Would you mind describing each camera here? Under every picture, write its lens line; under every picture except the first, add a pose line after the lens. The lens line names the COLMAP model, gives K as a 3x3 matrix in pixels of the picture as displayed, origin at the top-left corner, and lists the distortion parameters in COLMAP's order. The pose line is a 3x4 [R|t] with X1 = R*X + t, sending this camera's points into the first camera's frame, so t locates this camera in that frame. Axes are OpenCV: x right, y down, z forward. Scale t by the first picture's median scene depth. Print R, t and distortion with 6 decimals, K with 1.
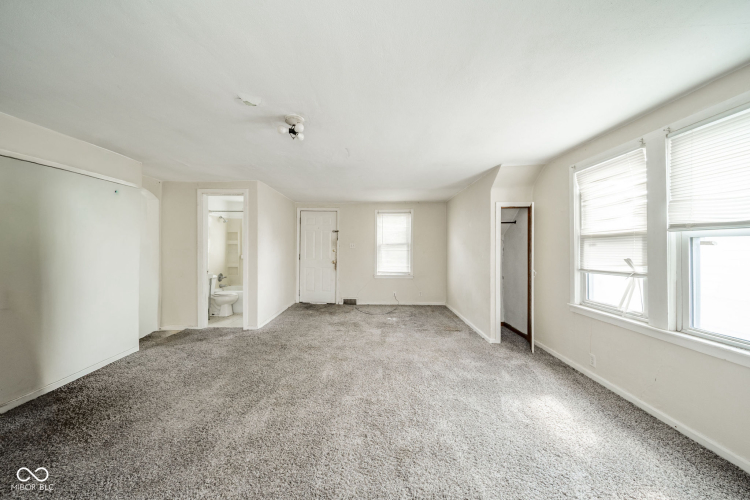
lens RADIAL K [[264.0, 0, 374.6], [0, 264.0, 247.3], [0, 0, 1]] dist [0.001521, -0.000003]
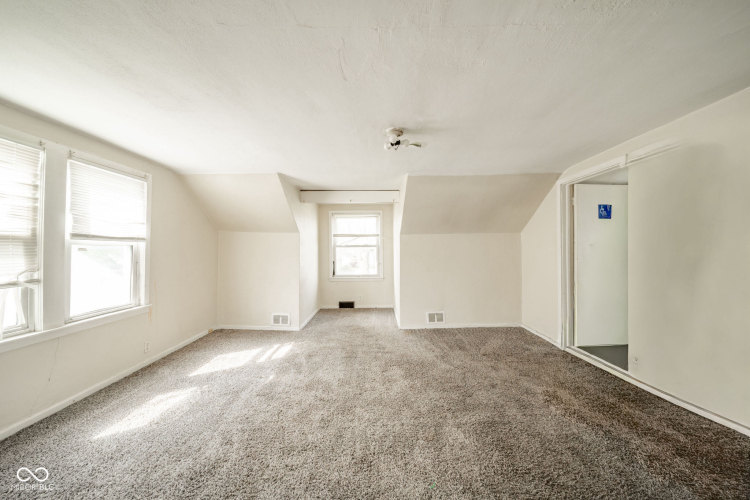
lens RADIAL K [[264.0, 0, 374.6], [0, 264.0, 247.3], [0, 0, 1]] dist [0.001521, -0.000003]
pose [[-0.999794, -0.003092, -0.020037, -0.172594], [-0.002824, 0.999907, -0.013368, -0.010525], [0.020076, -0.013309, -0.999710, 1.812823]]
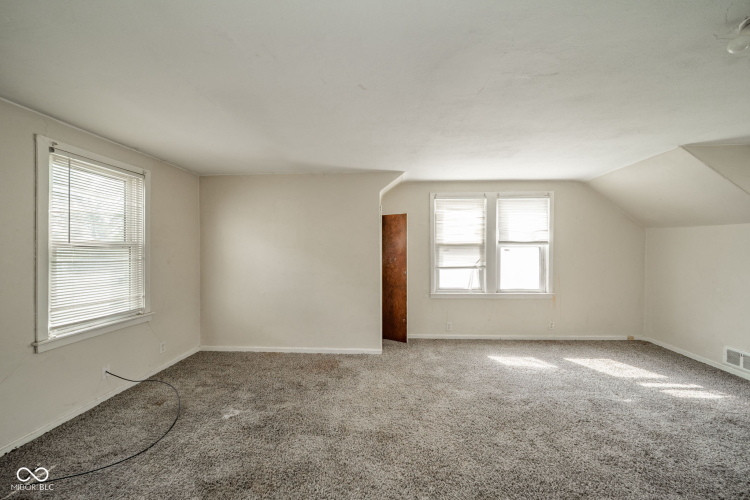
lens RADIAL K [[264.0, 0, 374.6], [0, 264.0, 247.3], [0, 0, 1]] dist [0.001521, -0.000003]
pose [[0.042750, 0.001475, 0.999085, -0.792688], [-0.002760, 0.999995, -0.001358, -0.026489], [-0.999082, -0.002699, 0.042754, 1.540673]]
